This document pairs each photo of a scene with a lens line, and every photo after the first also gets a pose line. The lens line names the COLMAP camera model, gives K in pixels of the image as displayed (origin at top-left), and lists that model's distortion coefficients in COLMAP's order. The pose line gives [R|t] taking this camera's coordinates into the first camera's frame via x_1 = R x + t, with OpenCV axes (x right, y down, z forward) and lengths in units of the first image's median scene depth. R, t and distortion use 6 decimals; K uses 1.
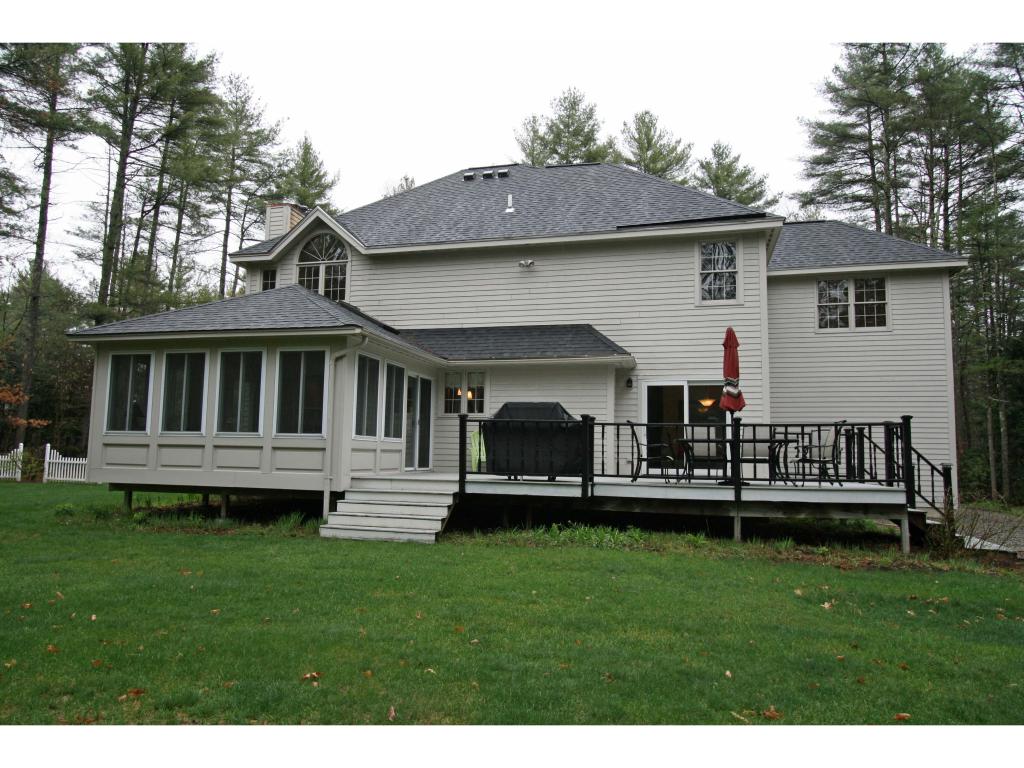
lens RADIAL K [[693.6, 0, 512.0], [0, 693.6, 384.0], [0, 0, 1]] dist [0.000082, 0.000425]
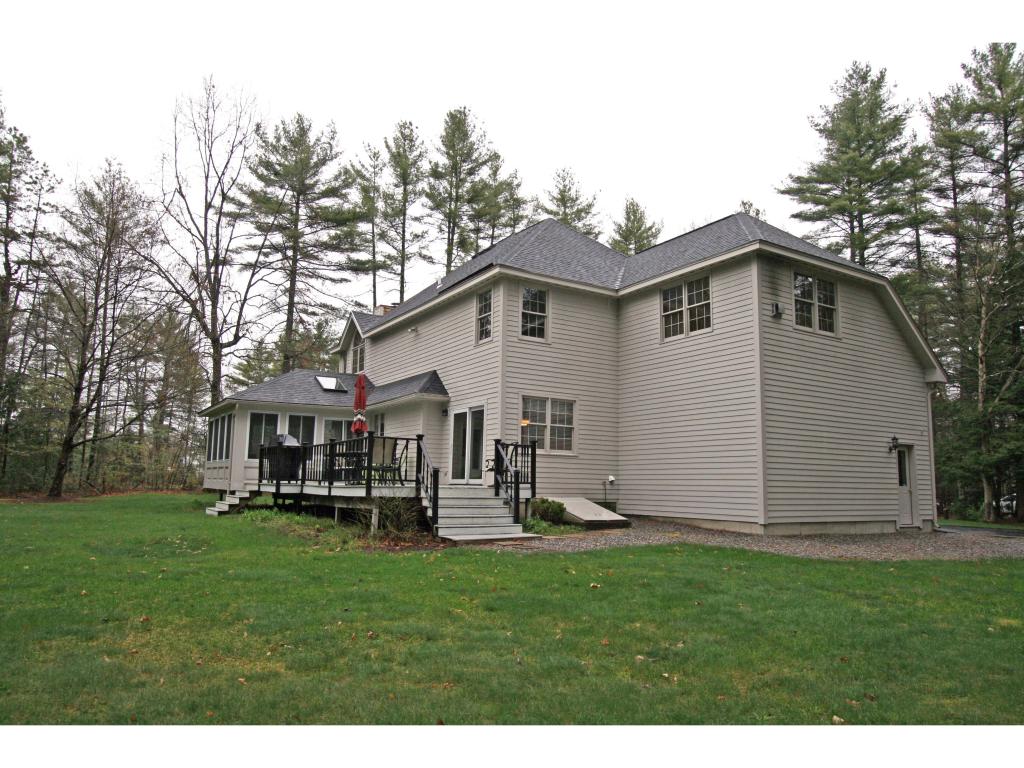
lens RADIAL K [[693.6, 0, 512.0], [0, 693.6, 384.0], [0, 0, 1]] dist [0.000082, 0.000425]
pose [[0.720912, -0.104103, -0.685163, 1.164916], [0.079149, 0.994552, -0.067833, 0.044812], [0.688492, -0.005328, 0.725224, 0.143118]]
